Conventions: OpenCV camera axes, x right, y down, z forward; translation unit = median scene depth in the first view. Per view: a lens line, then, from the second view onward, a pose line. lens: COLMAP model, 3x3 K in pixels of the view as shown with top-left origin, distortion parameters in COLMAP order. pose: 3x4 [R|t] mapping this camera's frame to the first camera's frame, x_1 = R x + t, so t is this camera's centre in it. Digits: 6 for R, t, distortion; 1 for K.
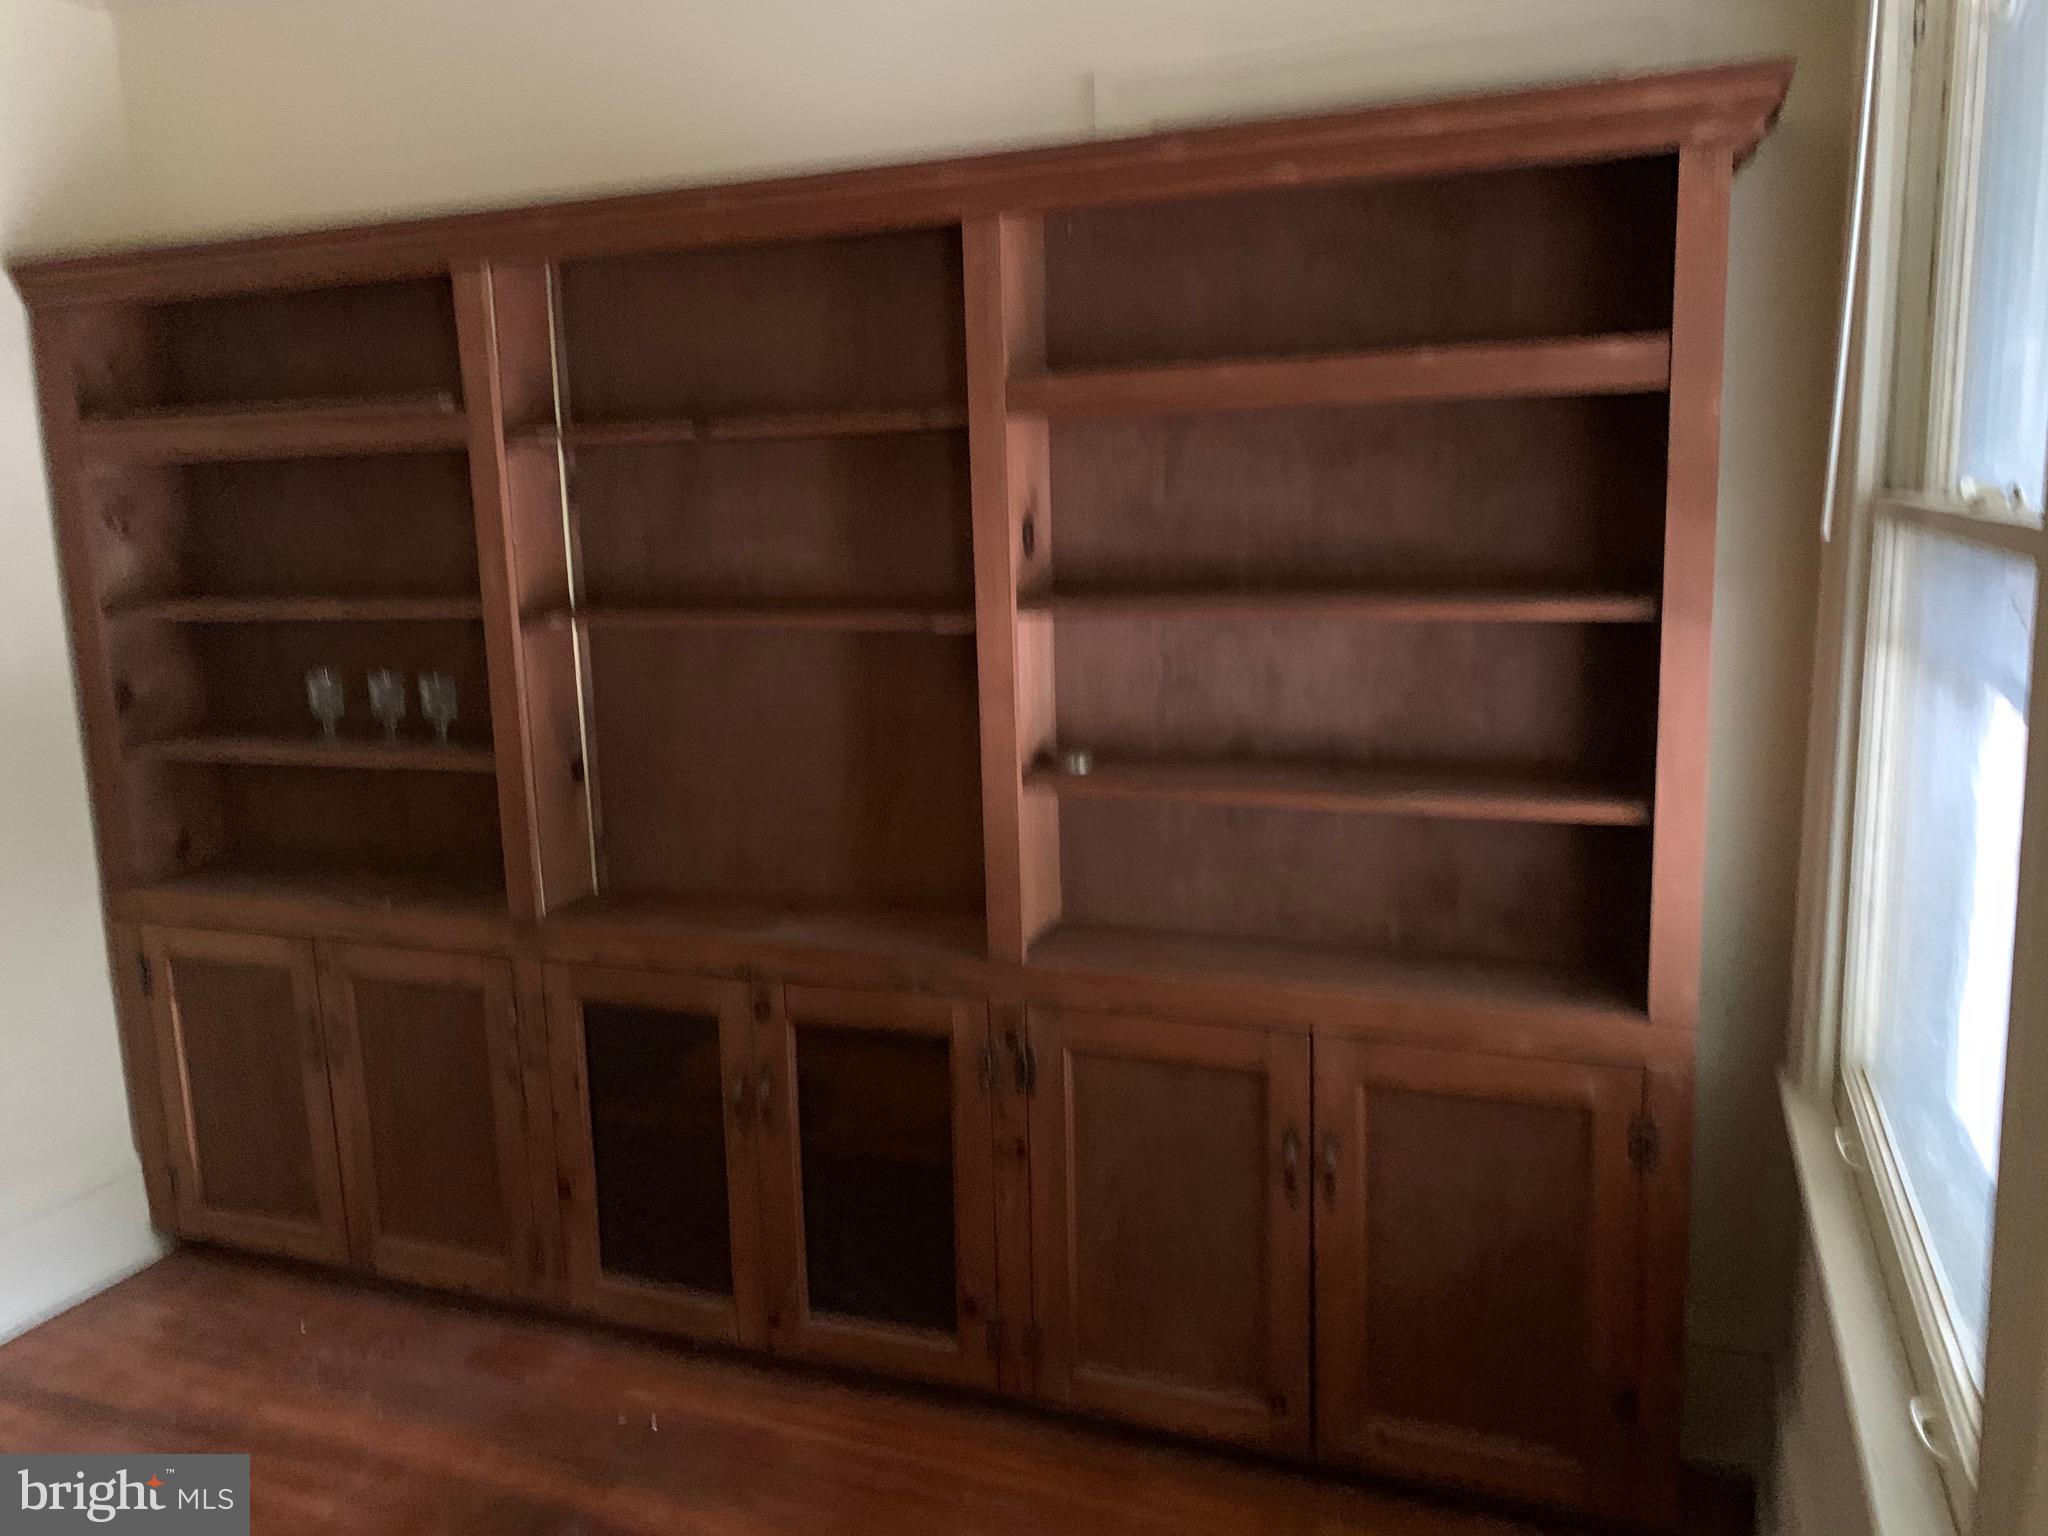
lens RADIAL K [[1598.3, 0, 1024.0], [0, 1598.3, 766.3], [0, 0, 1]] dist [0.037327, -0.038864]
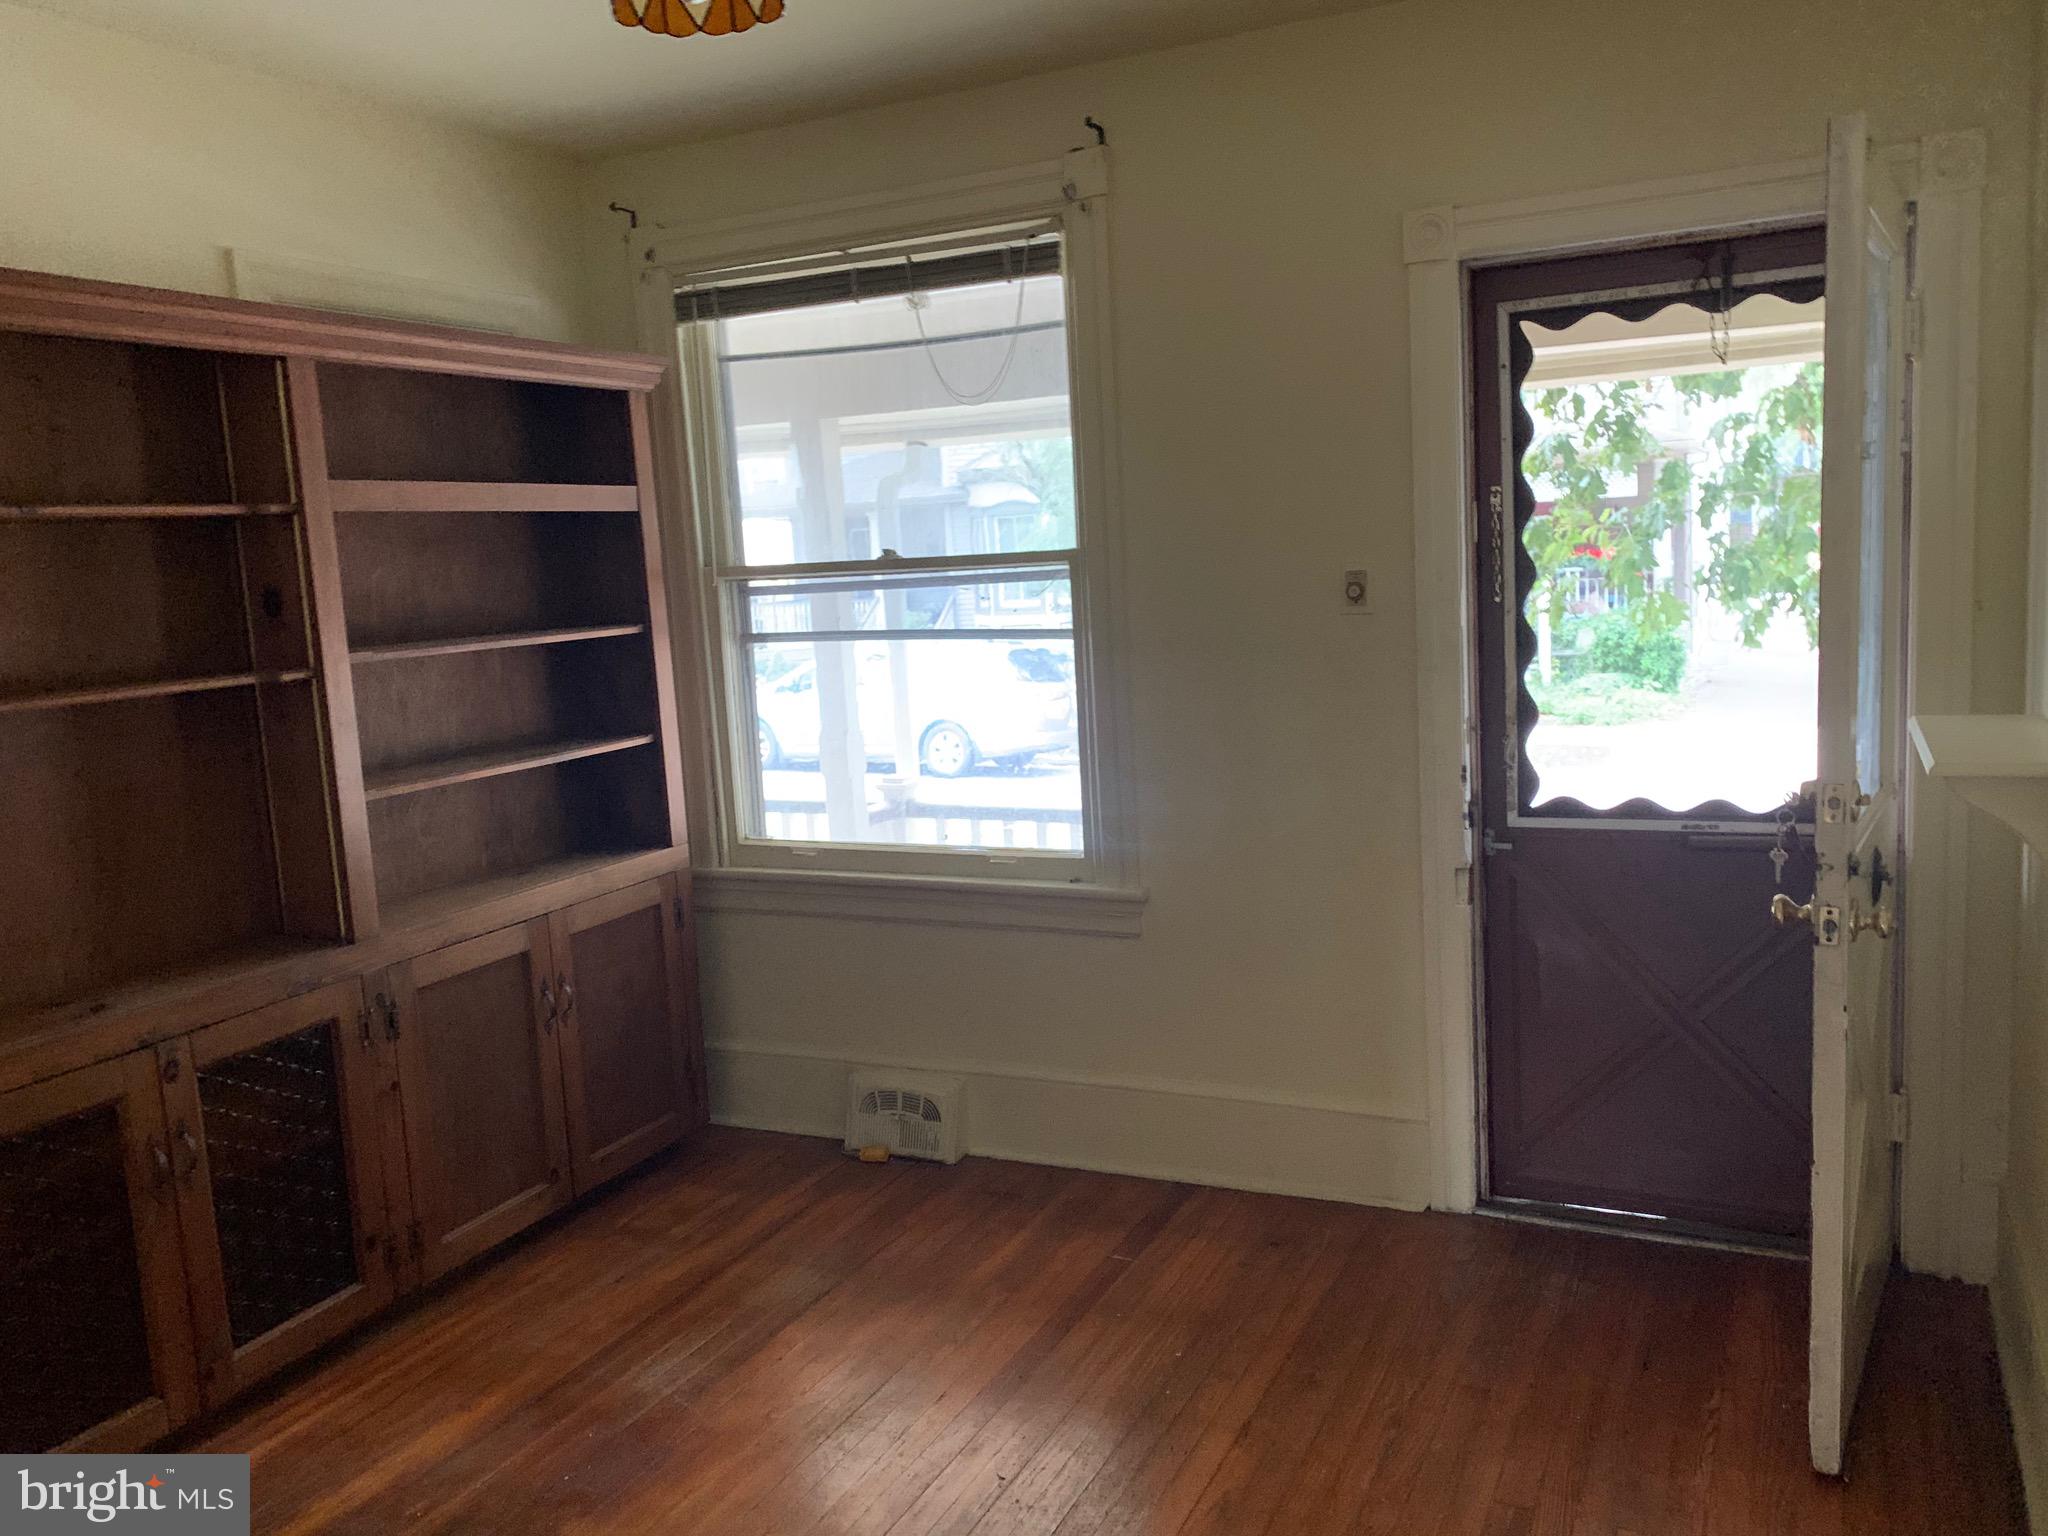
lens RADIAL K [[1598.3, 0, 1026.6], [0, 1598.3, 762.3], [0, 0, 1]] dist [0.037327, -0.038864]
pose [[0.076979, -0.115490, 0.990321, -1.171640], [0.223547, 0.969980, 0.095742, -0.017363], [-0.971649, 0.214013, 0.100486, 0.330105]]
